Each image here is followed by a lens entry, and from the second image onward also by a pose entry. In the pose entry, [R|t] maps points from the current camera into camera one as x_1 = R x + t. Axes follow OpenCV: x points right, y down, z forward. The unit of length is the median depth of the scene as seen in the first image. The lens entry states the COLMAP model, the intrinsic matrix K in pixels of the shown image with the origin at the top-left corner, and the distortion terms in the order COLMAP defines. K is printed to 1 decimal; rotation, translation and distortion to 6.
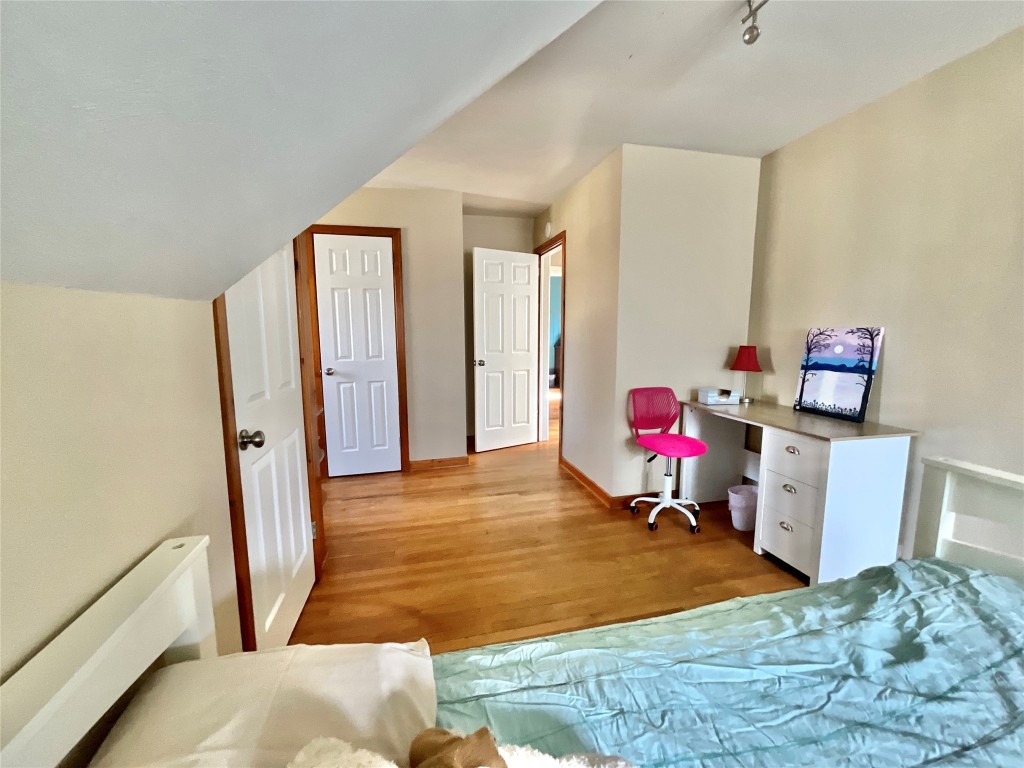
lens RADIAL K [[415.3, 0, 514.5], [0, 415.3, 385.4], [0, 0, 1]] dist [0.002032, -0.000093]
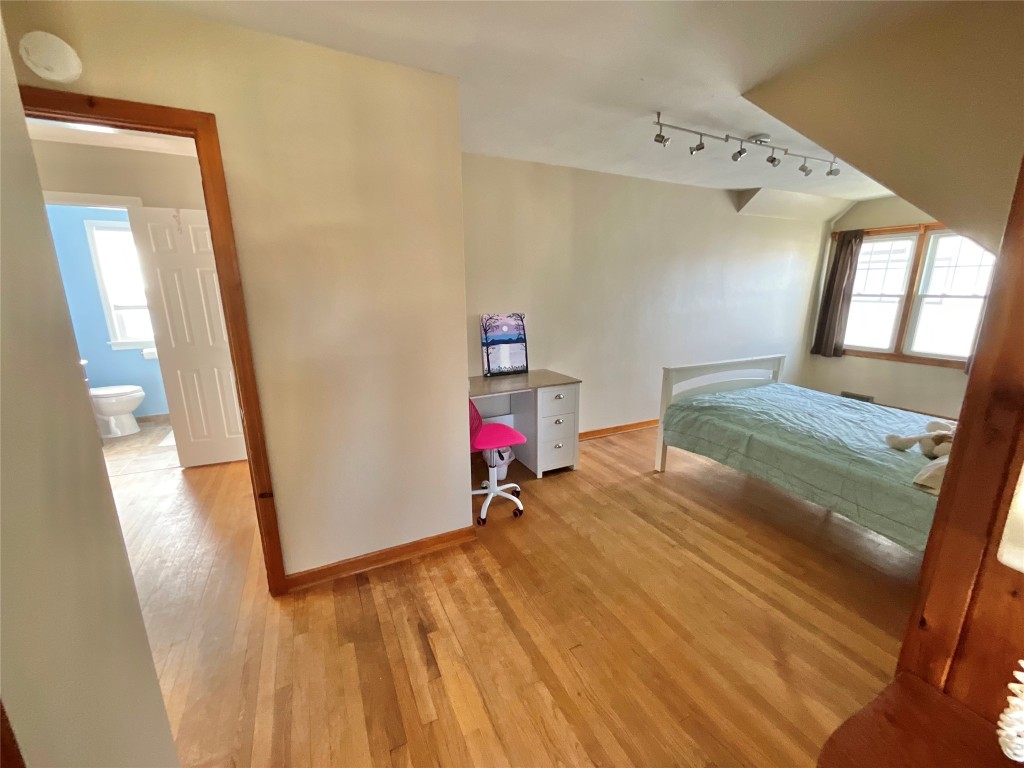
lens RADIAL K [[415.3, 0, 512.2], [0, 415.3, 382.8], [0, 0, 1]] dist [0.002032, -0.000093]
pose [[-0.208618, -0.219633, 0.953016, -0.654635], [0.129404, 0.959690, 0.249498, -0.263983], [-0.969398, 0.175373, -0.171787, 1.257422]]
